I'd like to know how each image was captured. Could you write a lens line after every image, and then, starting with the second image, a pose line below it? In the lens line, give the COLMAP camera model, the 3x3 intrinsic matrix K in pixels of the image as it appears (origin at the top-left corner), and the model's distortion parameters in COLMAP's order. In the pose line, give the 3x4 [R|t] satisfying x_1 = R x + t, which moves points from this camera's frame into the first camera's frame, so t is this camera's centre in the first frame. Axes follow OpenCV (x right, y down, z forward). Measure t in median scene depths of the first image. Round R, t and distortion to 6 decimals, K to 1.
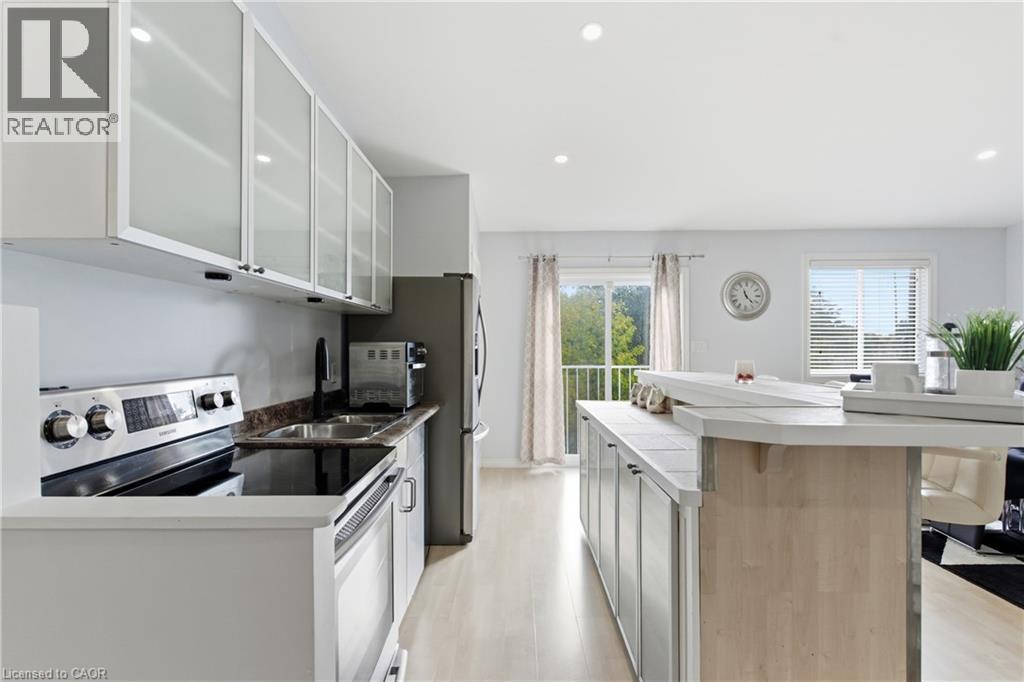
lens RADIAL K [[478.3, 0, 508.4], [0, 478.3, 346.2], [0, 0, 1]] dist [0.003306, 0.000437]
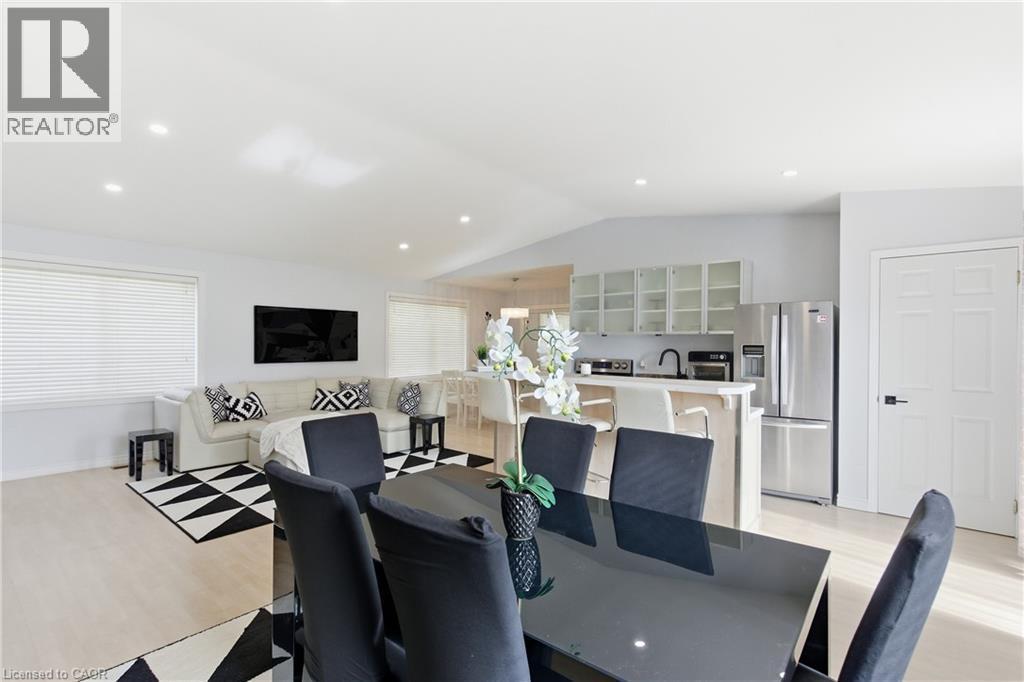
lens RADIAL K [[478.3, 0, 508.4], [0, 478.3, 346.2], [0, 0, 1]] dist [0.003306, 0.000437]
pose [[-0.641633, -0.001637, -0.767010, 0.942302], [-0.001450, 0.999999, -0.000920, -0.013190], [0.767011, 0.000522, -0.641634, 0.899007]]
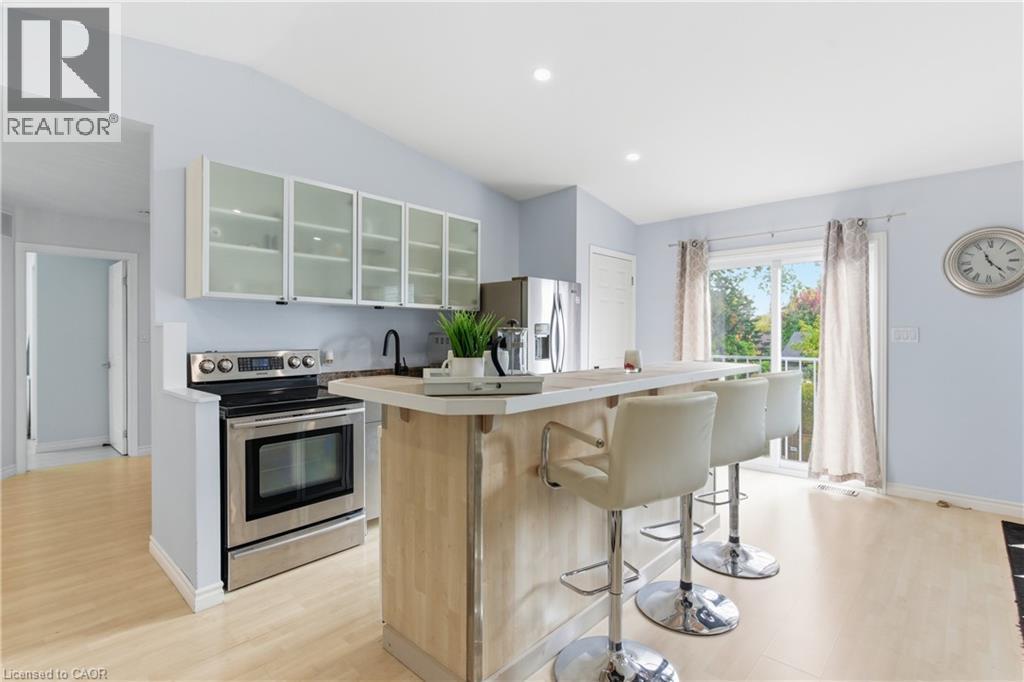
lens RADIAL K [[481.7, 0, 512.0], [0, 481.7, 341.0], [0, 0, 1]] dist [-0.001260, -0.000242]
pose [[0.741425, 0.009934, -0.670962, 0.461937], [0.000405, 0.999884, 0.015251, -0.002260], [0.671035, -0.011579, 0.741335, 0.029771]]
